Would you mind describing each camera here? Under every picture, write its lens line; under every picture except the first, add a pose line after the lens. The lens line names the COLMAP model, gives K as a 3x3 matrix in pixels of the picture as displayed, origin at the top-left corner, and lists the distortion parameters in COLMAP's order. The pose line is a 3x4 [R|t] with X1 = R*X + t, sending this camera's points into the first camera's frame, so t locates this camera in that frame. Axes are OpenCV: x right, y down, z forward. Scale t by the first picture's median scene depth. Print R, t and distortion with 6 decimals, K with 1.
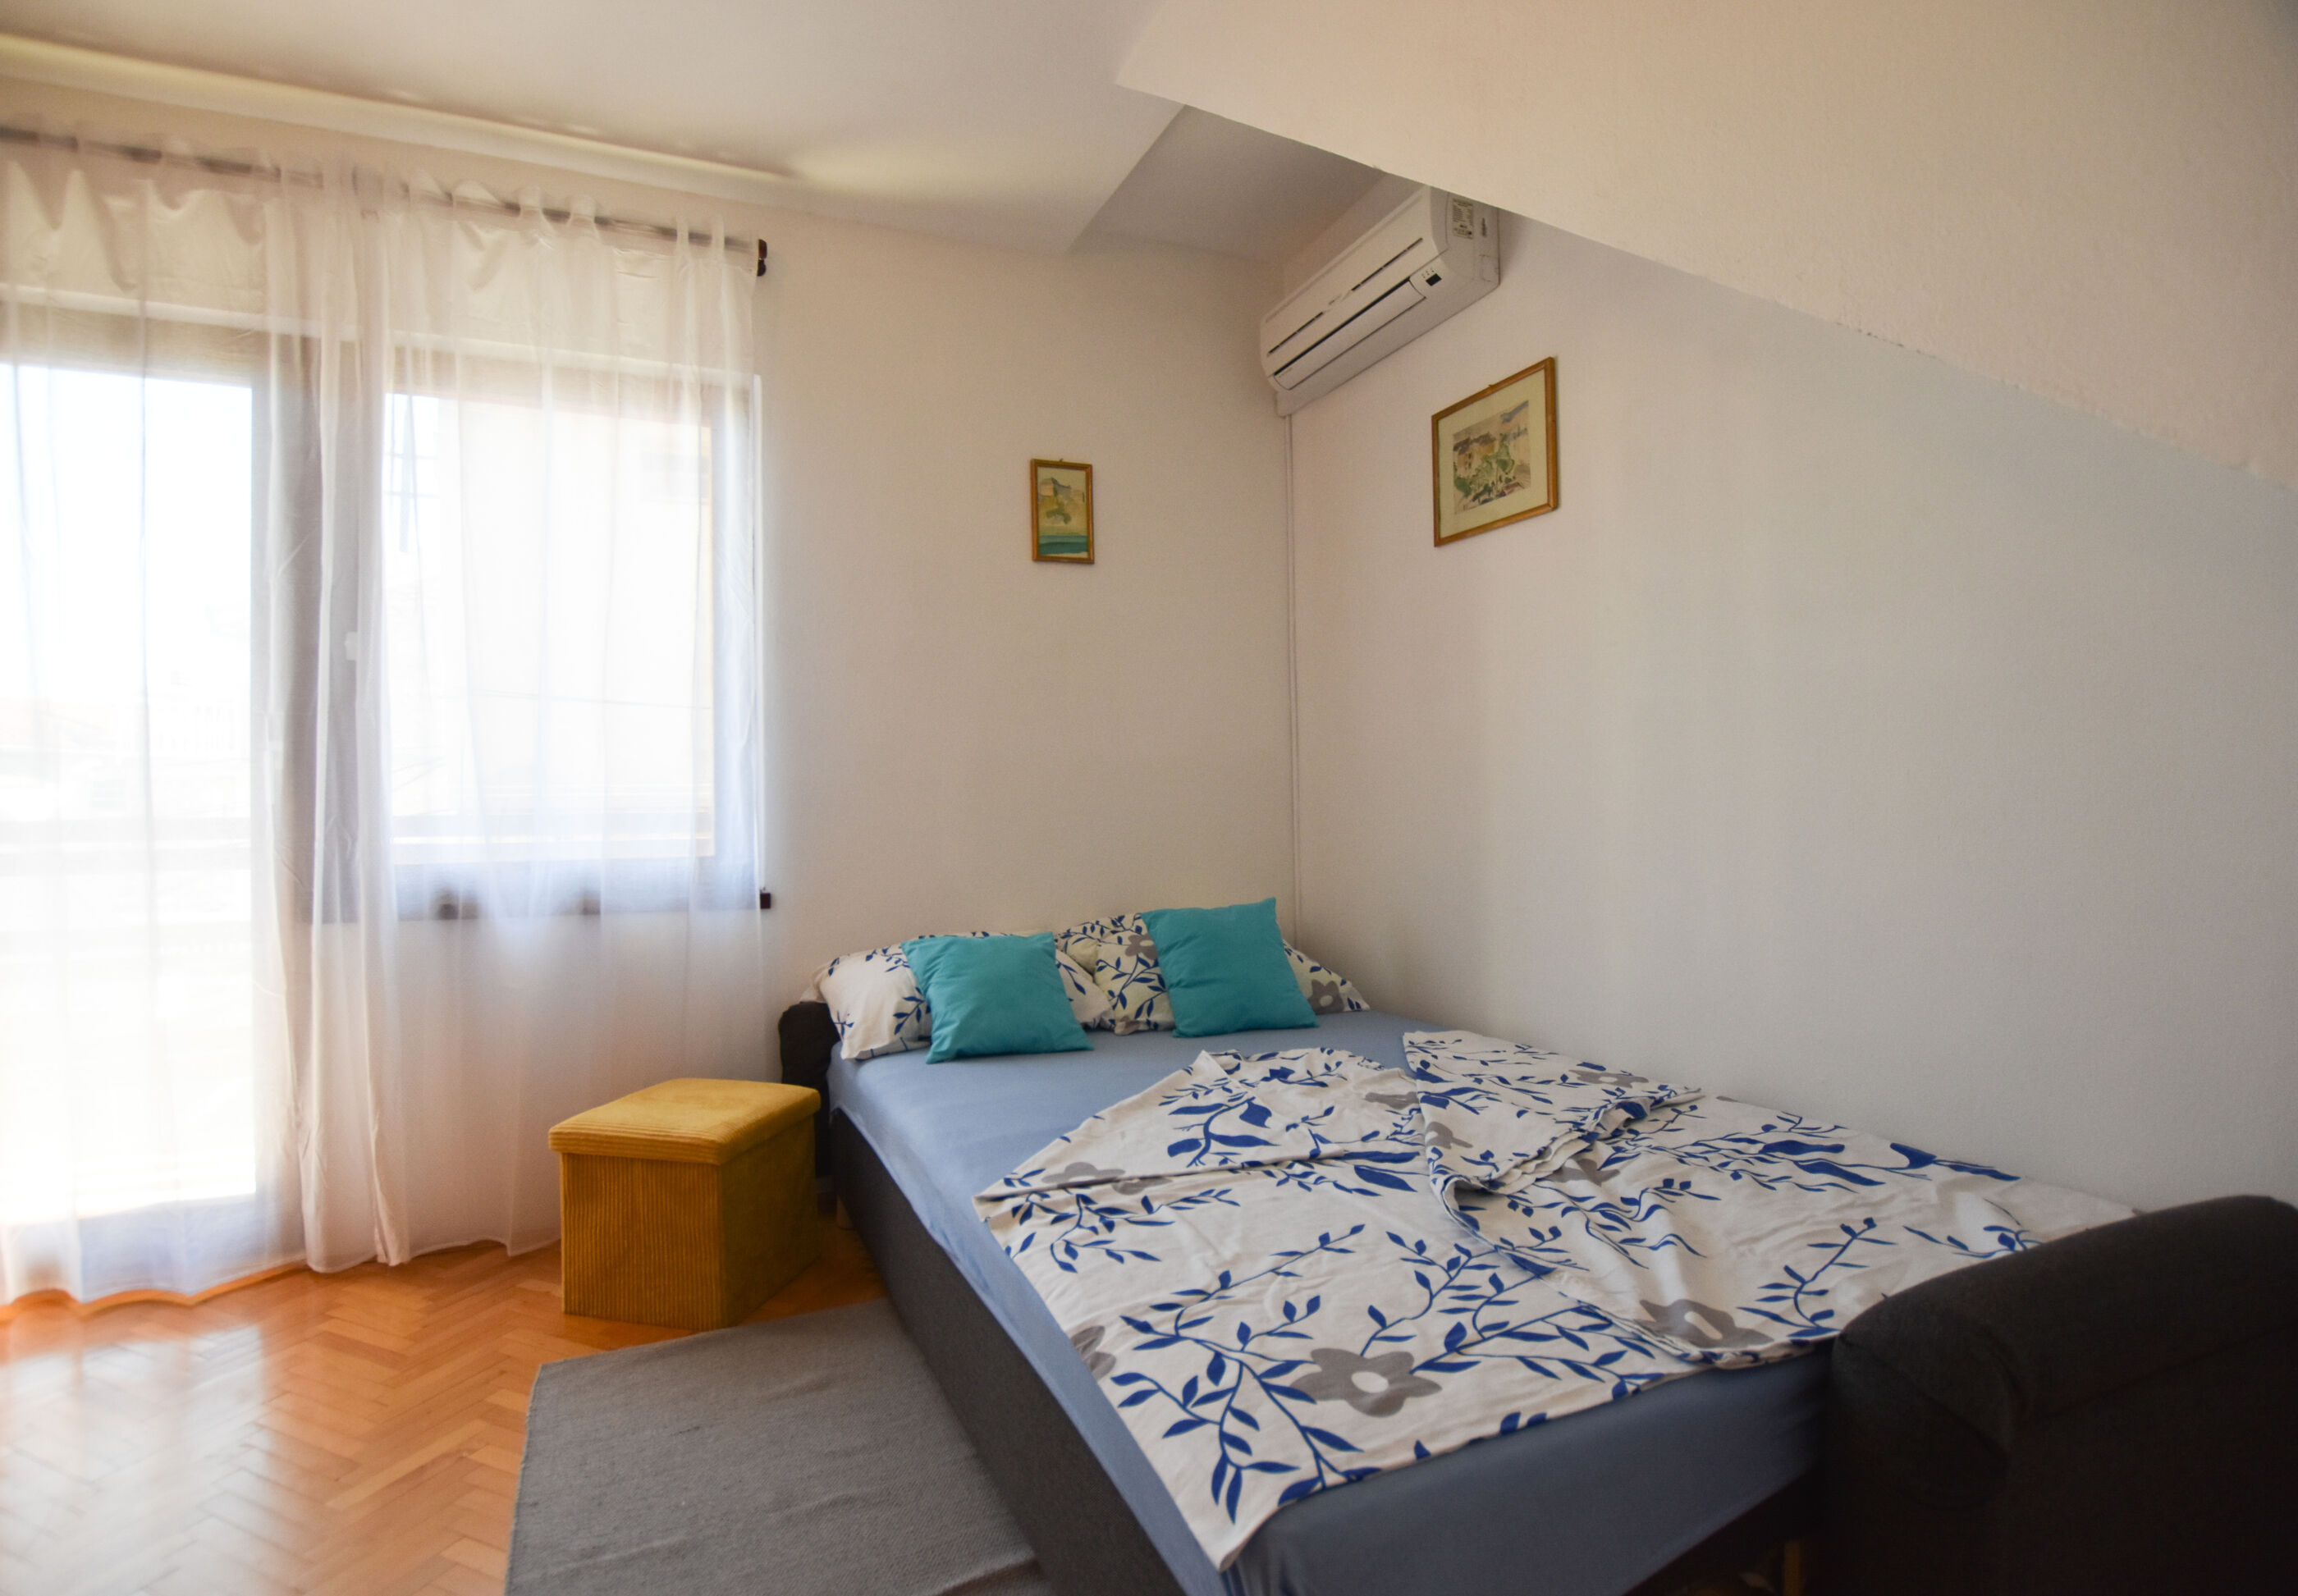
lens RADIAL K [[1074.0, 0, 1083.7], [0, 1074.0, 804.2], [0, 0, 1]] dist [-0.029039, 0.001203]
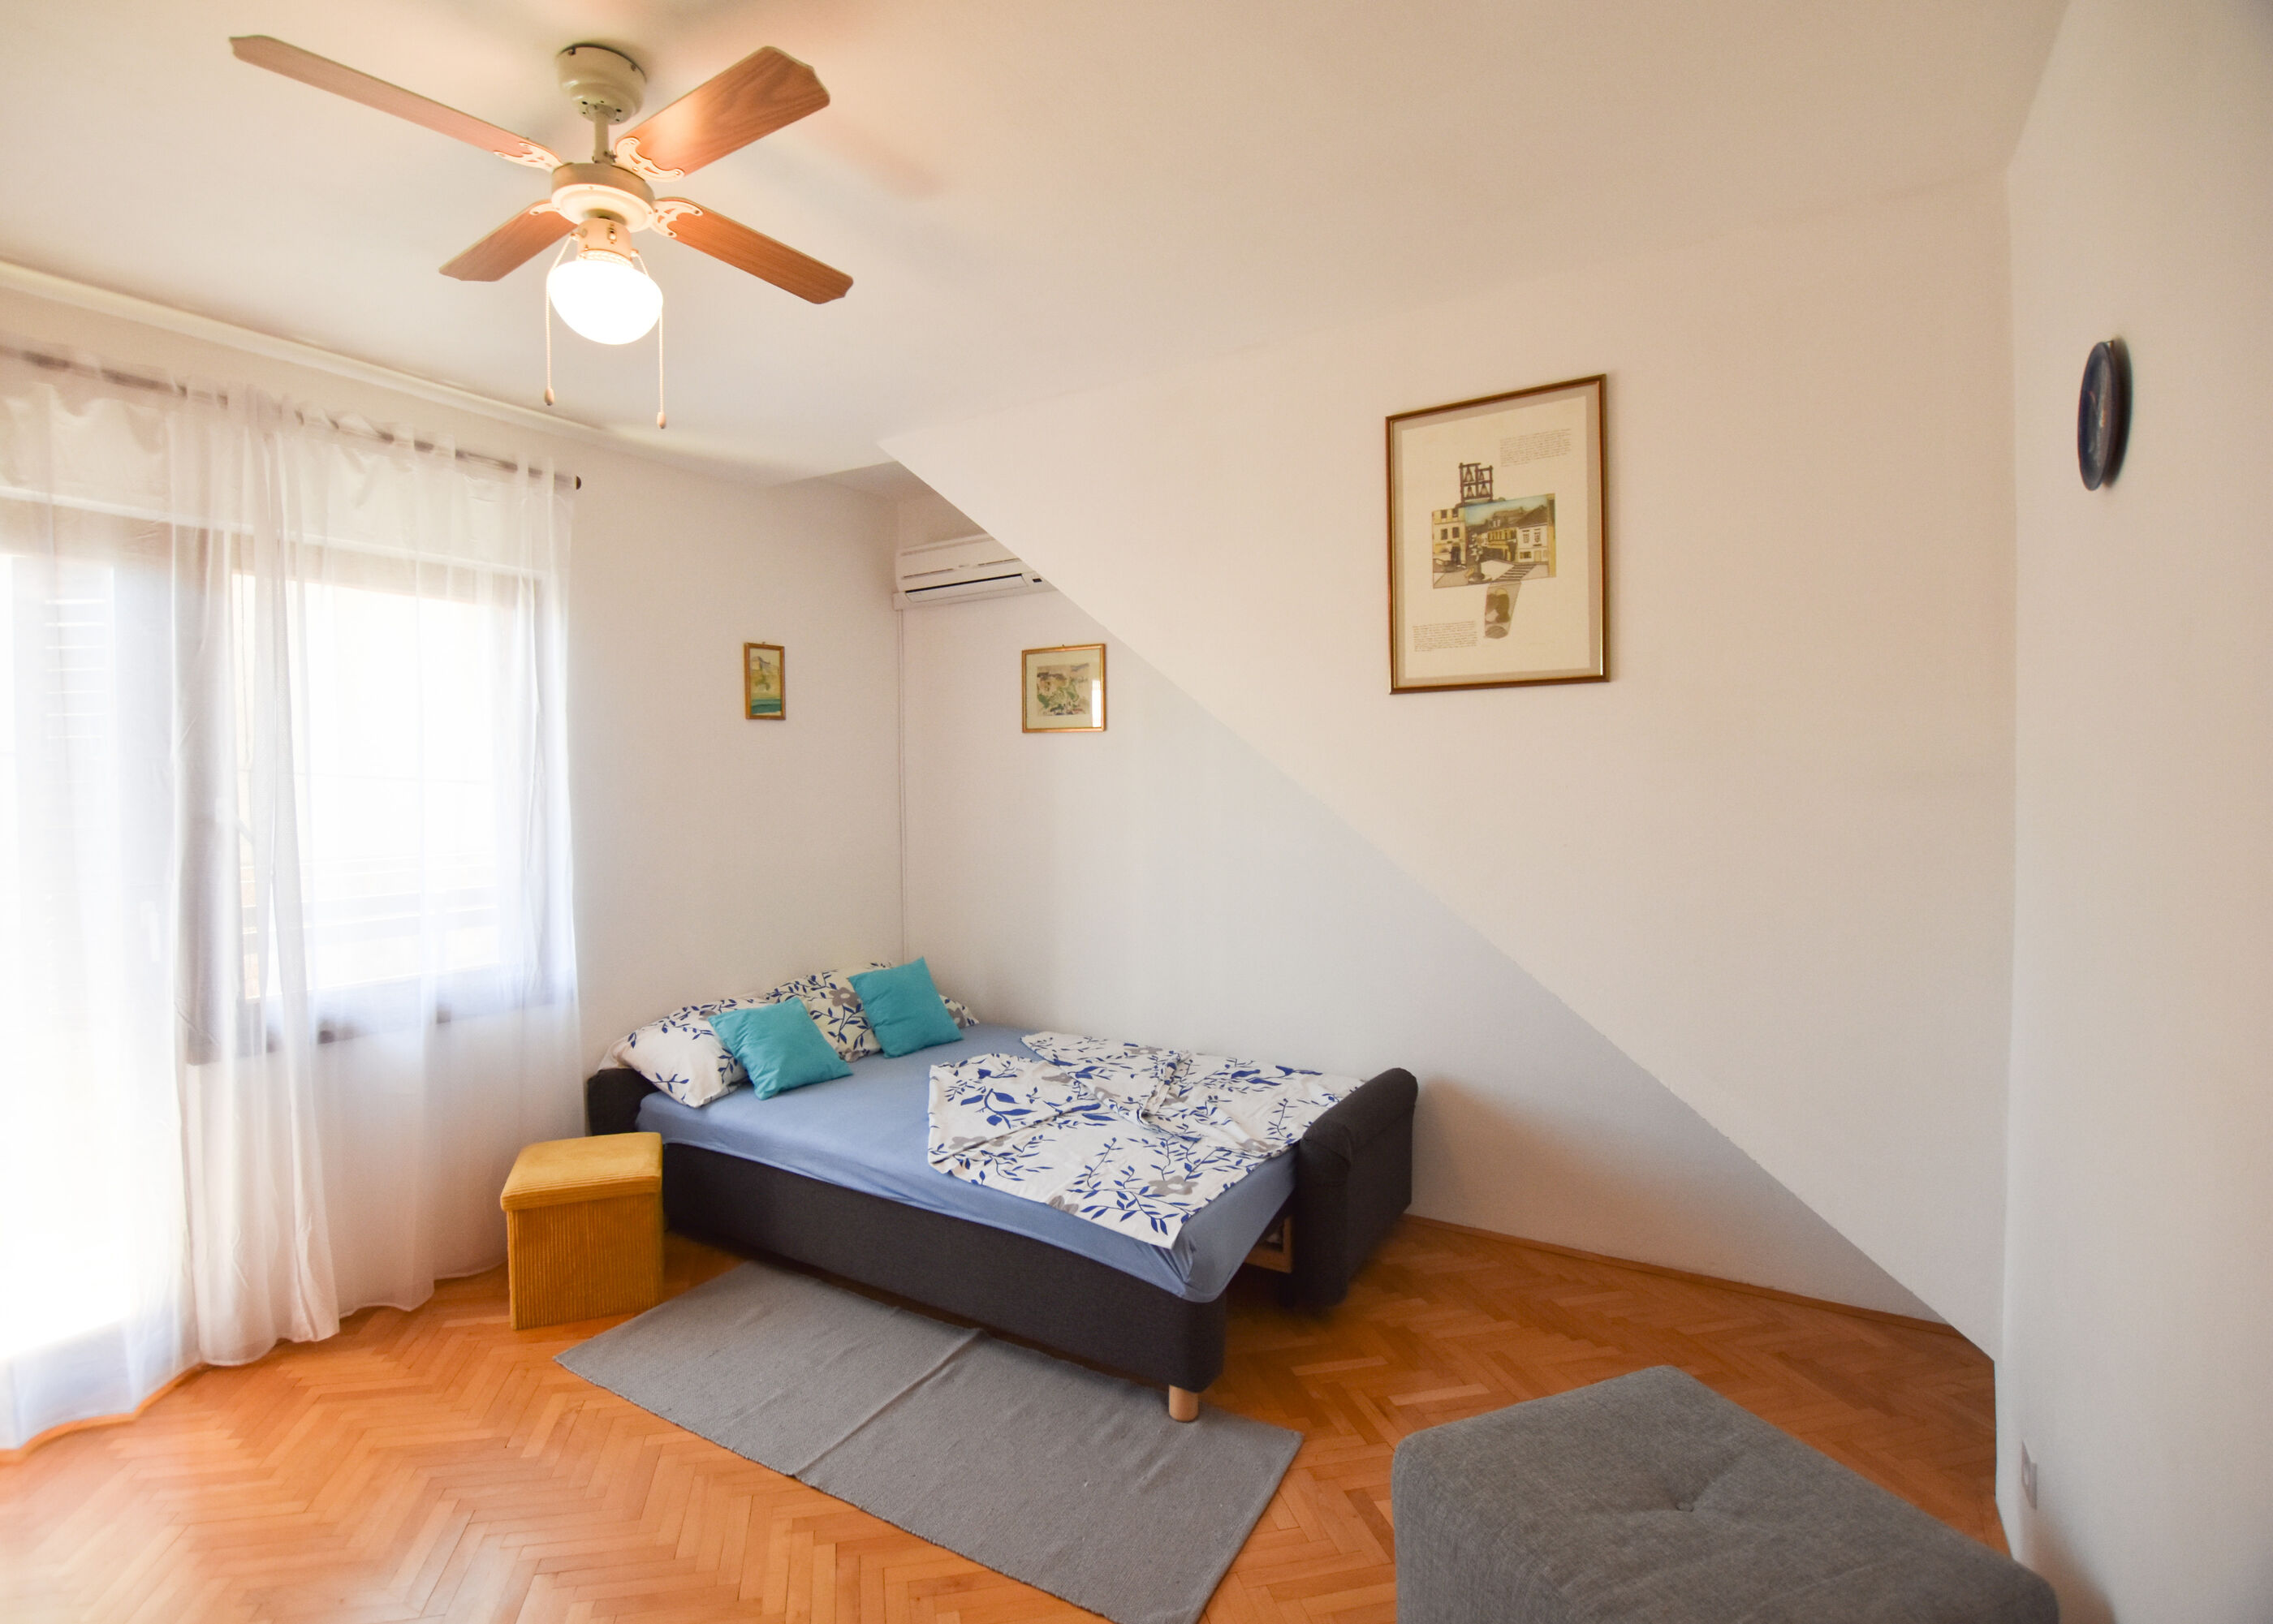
lens RADIAL K [[1070.3, 0, 1060.2], [0, 1070.3, 803.6], [0, 0, 1]] dist [-0.029014, 0.001321]
pose [[0.830054, -0.006178, 0.557648, -0.656277], [-0.004975, 0.999817, 0.018482, -0.206490], [-0.557660, -0.018115, 0.829872, -0.463314]]
